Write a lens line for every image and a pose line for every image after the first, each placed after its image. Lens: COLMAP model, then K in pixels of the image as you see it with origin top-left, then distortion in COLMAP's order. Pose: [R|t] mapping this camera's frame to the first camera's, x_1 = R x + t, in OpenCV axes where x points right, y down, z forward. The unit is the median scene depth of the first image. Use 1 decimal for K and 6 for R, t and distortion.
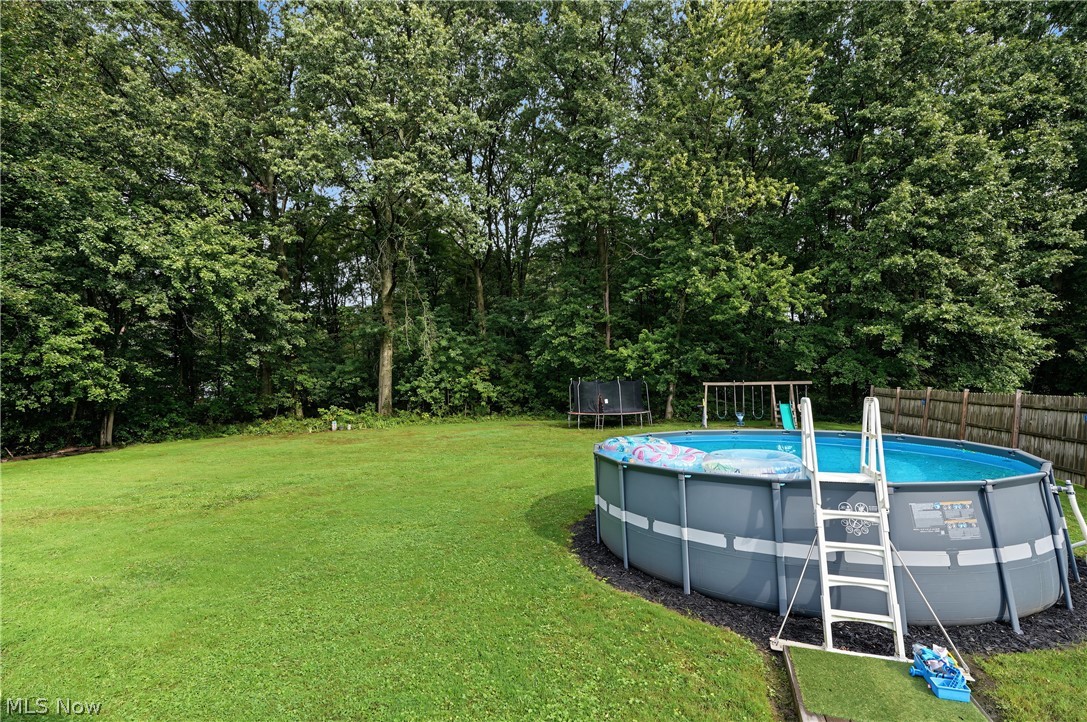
lens RADIAL K [[496.6, 0, 542.6], [0, 496.6, 363.5], [0, 0, 1]] dist [-0.007395, 0.000083]
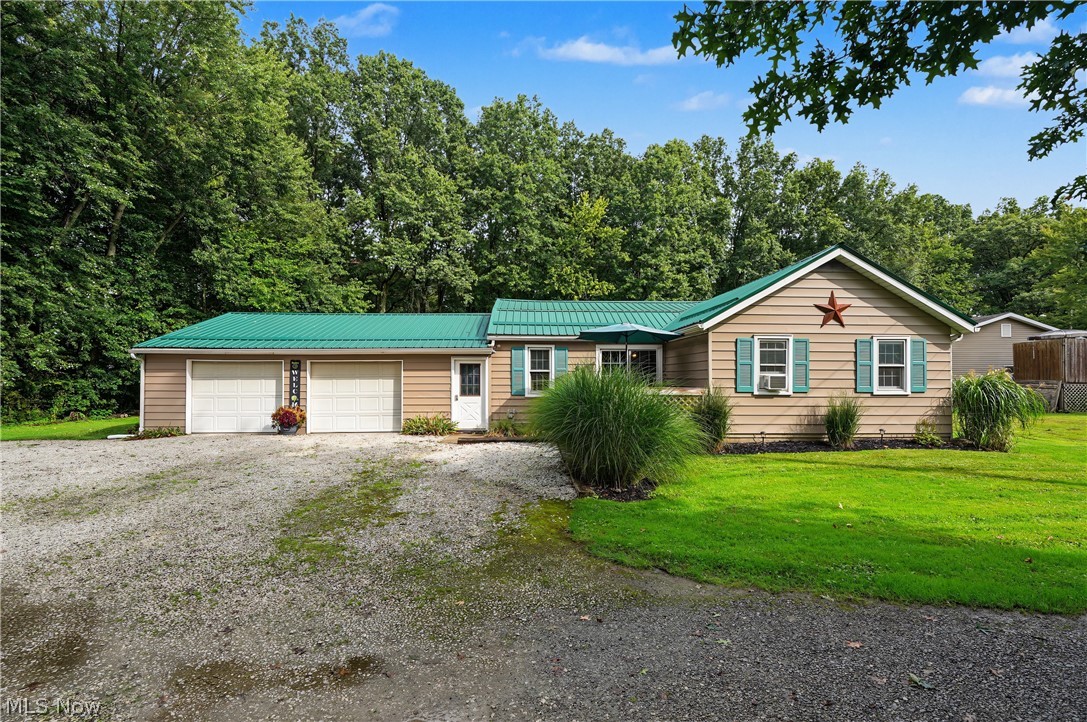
lens RADIAL K [[496.6, 0, 538.2], [0, 496.6, 361.9], [0, 0, 1]] dist [-0.007395, 0.000083]
pose [[0.937315, 0.026362, 0.347485, -0.536408], [-0.029825, 0.999544, 0.004620, -0.013745], [-0.347205, -0.014694, 0.937674, -0.916267]]
